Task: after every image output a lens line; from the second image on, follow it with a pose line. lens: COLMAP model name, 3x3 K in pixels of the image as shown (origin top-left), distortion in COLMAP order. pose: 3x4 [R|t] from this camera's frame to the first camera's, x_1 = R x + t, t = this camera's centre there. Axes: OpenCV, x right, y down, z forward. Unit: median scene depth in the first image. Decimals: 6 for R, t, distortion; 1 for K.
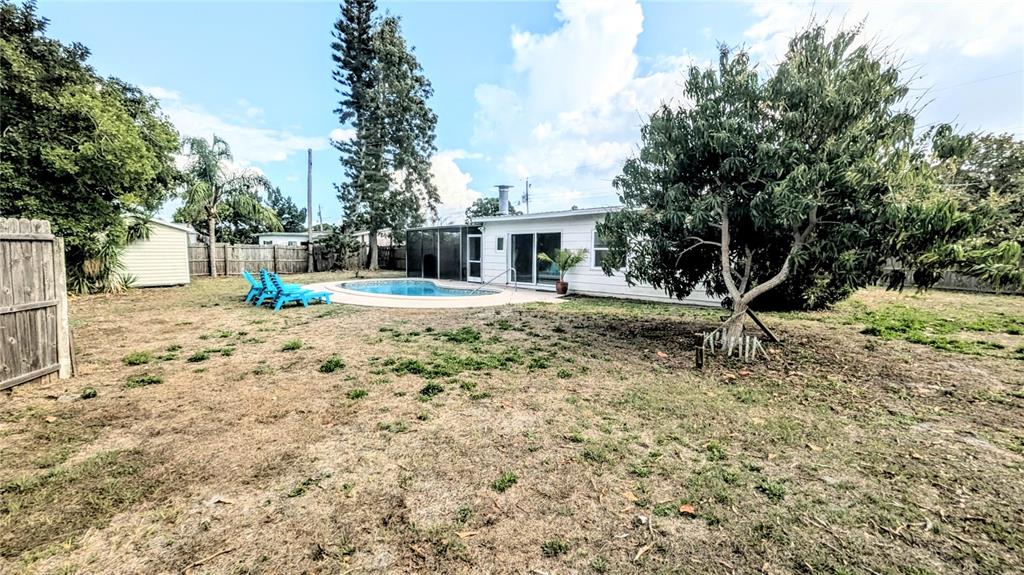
lens RADIAL K [[399.2, 0, 508.9], [0, 399.2, 287.2], [0, 0, 1]] dist [0.007203, -0.002748]
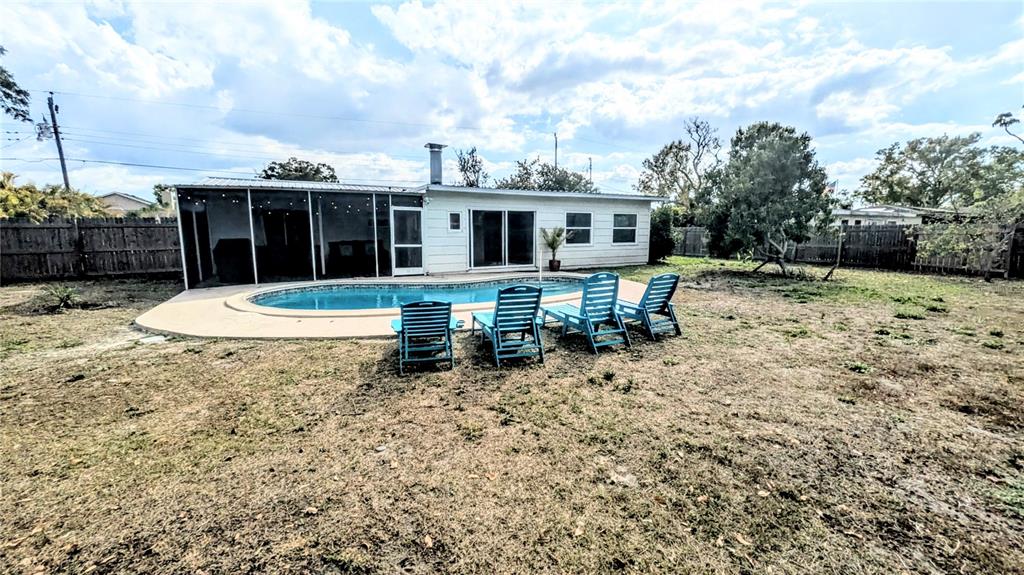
lens RADIAL K [[399.2, 0, 508.9], [0, 399.2, 287.2], [0, 0, 1]] dist [0.007203, -0.002748]
pose [[0.317799, -0.135266, 0.938460, -0.904495], [0.085955, 0.989806, 0.113559, -0.073739], [-0.944254, 0.044576, 0.326186, 0.789405]]
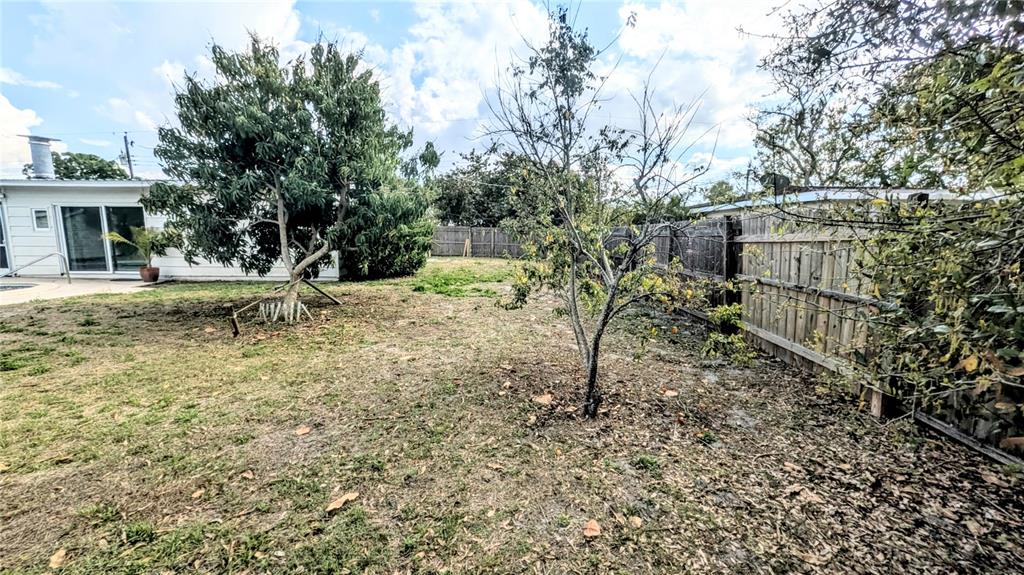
lens RADIAL K [[399.2, 0, 508.9], [0, 399.2, 287.2], [0, 0, 1]] dist [0.007203, -0.002748]
pose [[0.729840, -0.092205, 0.677372, 0.111239], [0.060719, 0.995689, 0.070112, 0.014842], [-0.680916, -0.010041, 0.732292, -0.110918]]
